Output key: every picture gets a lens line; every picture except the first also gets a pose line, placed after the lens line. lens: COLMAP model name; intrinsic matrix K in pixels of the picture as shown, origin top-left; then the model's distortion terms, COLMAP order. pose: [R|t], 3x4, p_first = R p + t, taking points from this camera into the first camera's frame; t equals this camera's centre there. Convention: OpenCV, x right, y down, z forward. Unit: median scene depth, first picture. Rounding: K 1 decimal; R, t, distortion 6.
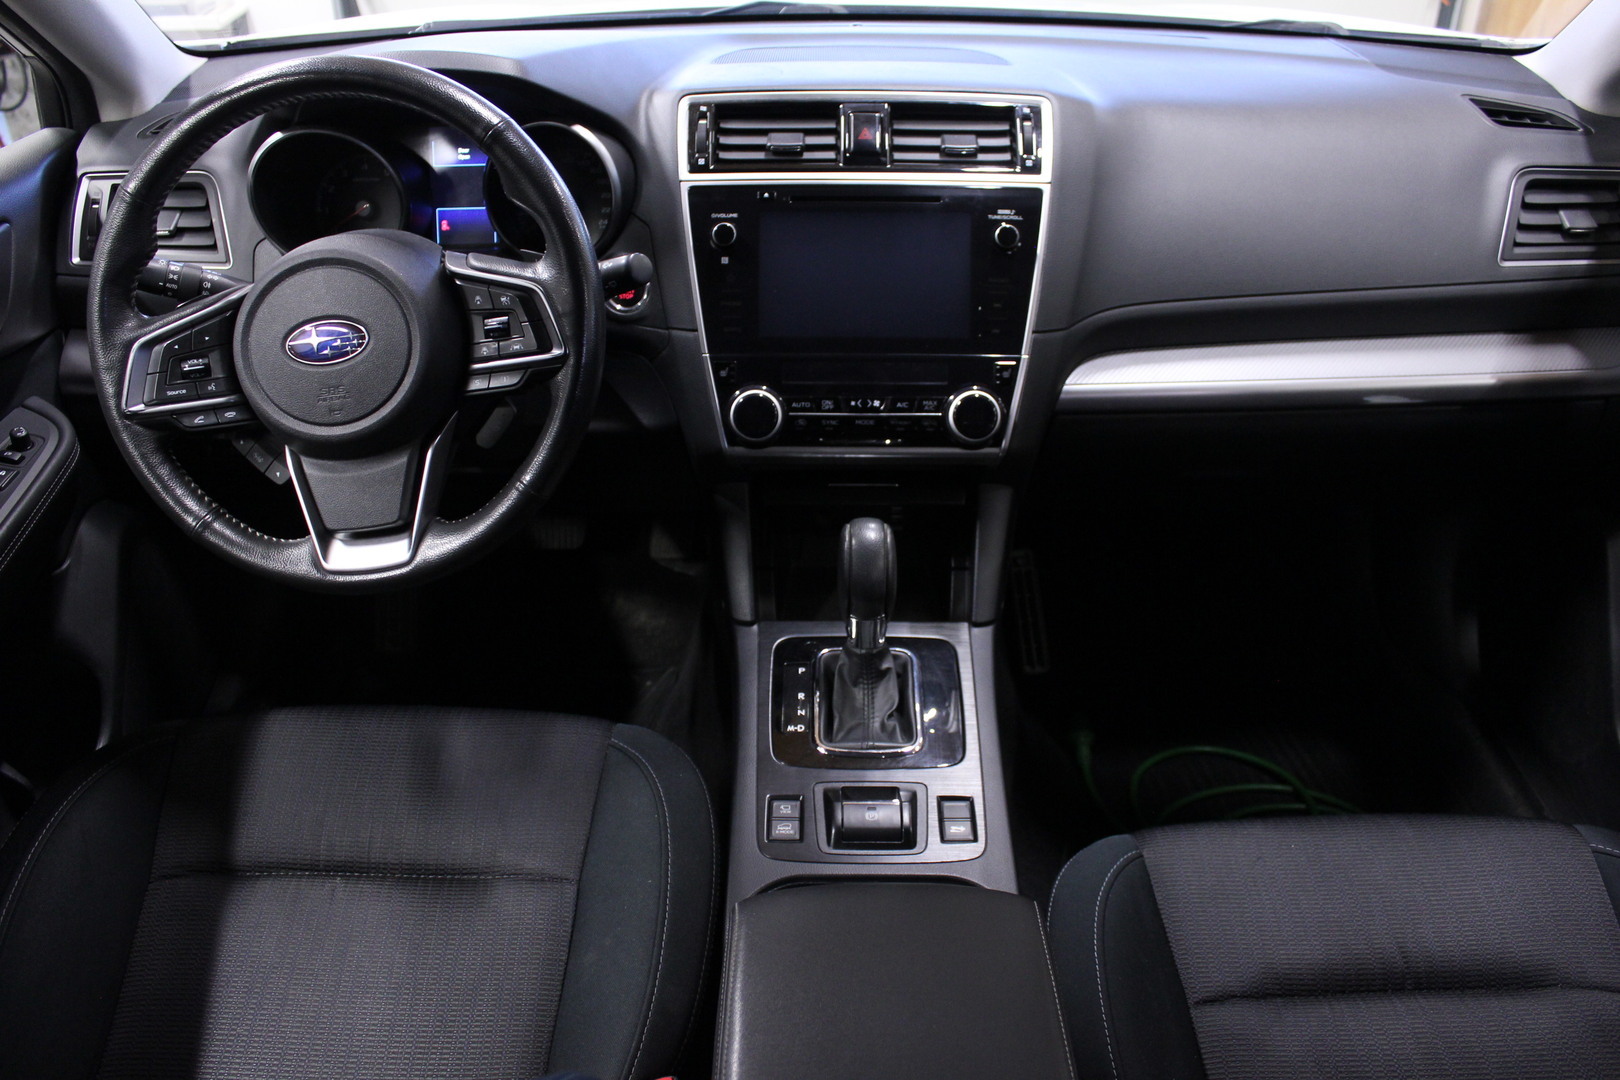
lens RADIAL K [[1334.5, 0, 810.0], [0, 1334.5, 540.0], [0, 0, 1]] dist [-0.142724, 0.093660]
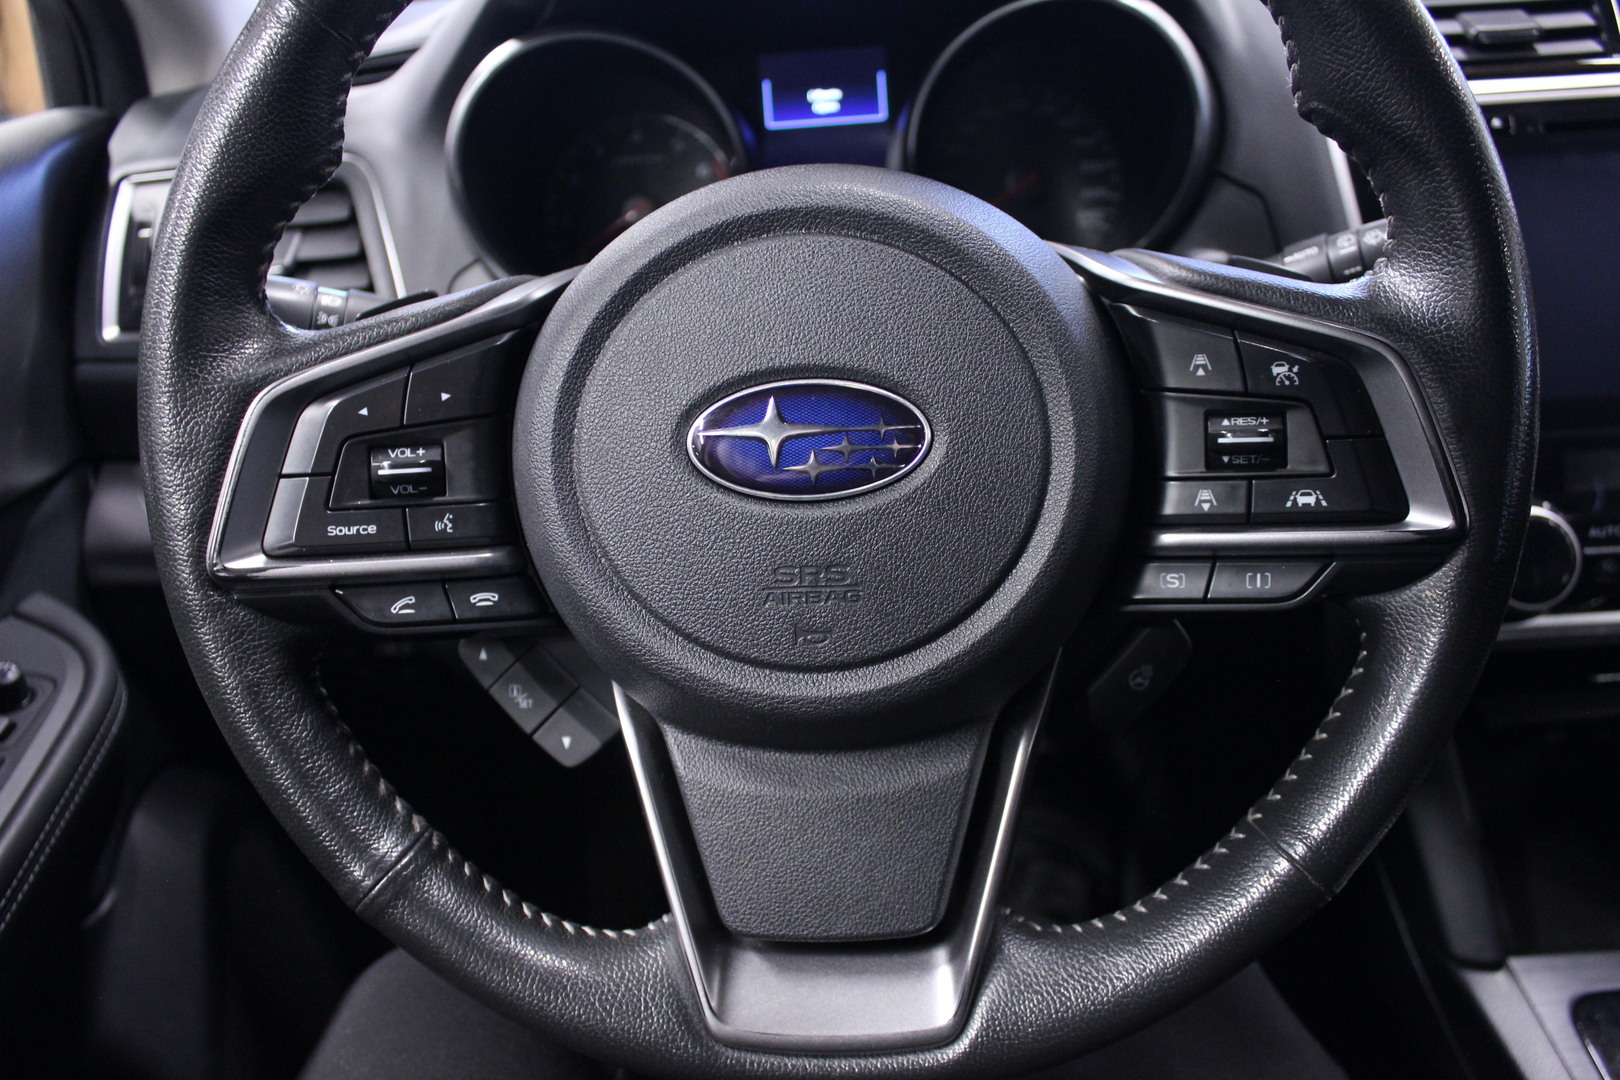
lens RADIAL K [[1334.5, 0, 810.0], [0, 1334.5, 540.0], [0, 0, 1]] dist [-0.142724, 0.093660]
pose [[0.997580, -0.060863, -0.033617, -0.272907], [0.058044, 0.995161, -0.079276, -0.074413], [0.038280, 0.077133, 0.996286, 0.489266]]
